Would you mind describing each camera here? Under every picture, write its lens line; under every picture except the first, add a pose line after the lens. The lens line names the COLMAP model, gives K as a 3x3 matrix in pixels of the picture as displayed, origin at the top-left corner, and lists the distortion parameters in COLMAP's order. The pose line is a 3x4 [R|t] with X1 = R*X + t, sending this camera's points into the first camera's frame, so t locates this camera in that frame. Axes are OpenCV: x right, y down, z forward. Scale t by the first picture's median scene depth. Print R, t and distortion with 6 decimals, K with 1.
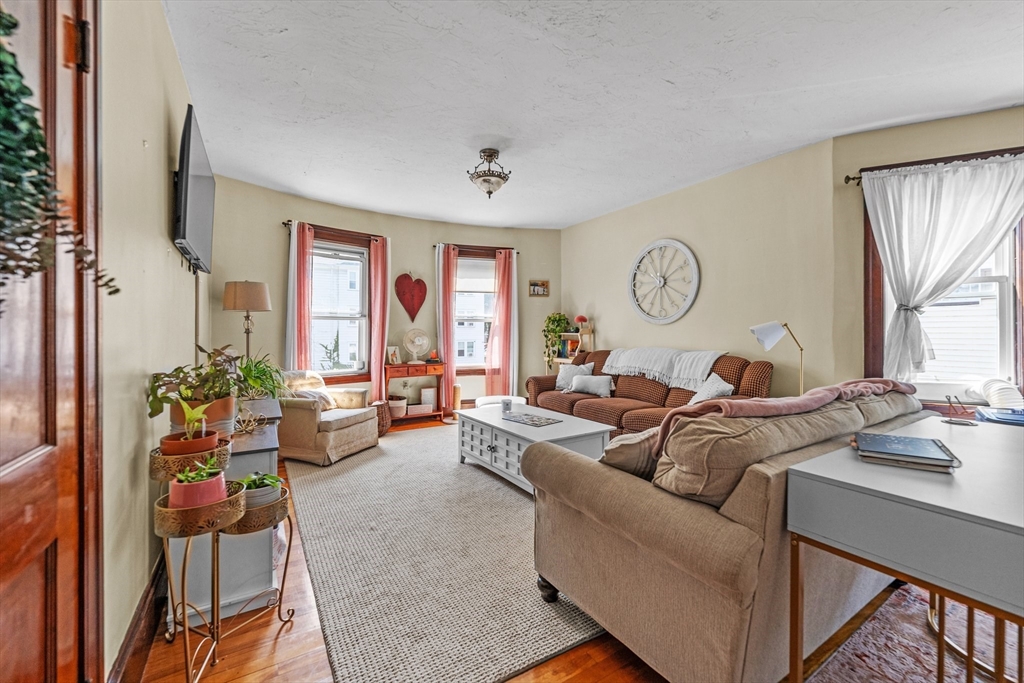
lens RADIAL K [[420.2, 0, 508.5], [0, 420.2, 333.4], [0, 0, 1]] dist [0.000579, 0.000104]
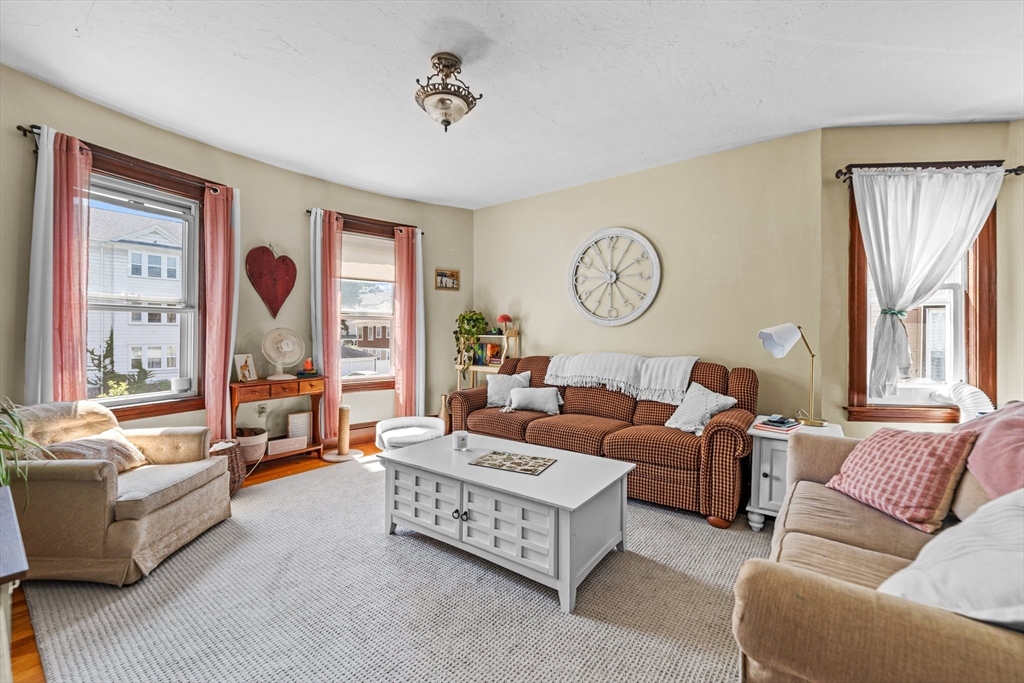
lens RADIAL K [[423.1, 0, 513.4], [0, 423.1, 336.6], [0, 0, 1]] dist [-0.001289, -0.000094]
pose [[0.929556, 0.003868, 0.368660, -0.151530], [-0.005239, 0.999983, 0.002719, -0.000818], [-0.368643, -0.004459, 0.929560, 0.271416]]
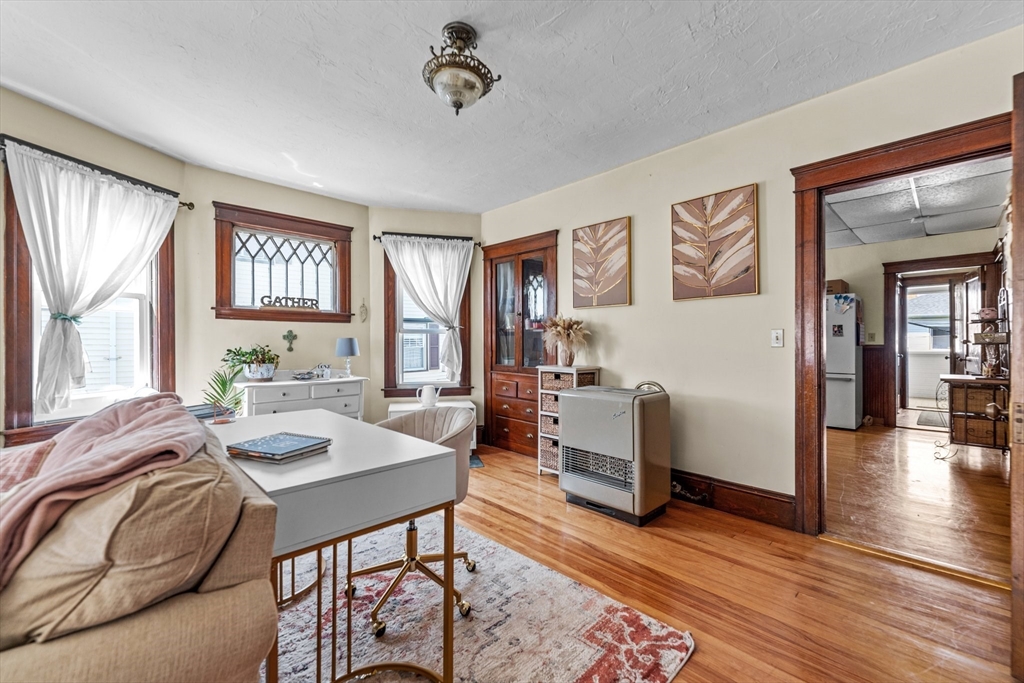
lens RADIAL K [[420.9, 0, 523.5], [0, 420.9, 343.4], [0, 0, 1]] dist [-0.001053, -0.000152]
pose [[-0.220749, 0.001663, 0.975329, -0.090315], [0.000304, 0.999999, -0.001636, -0.001973], [-0.975331, -0.000065, -0.220749, 0.162157]]
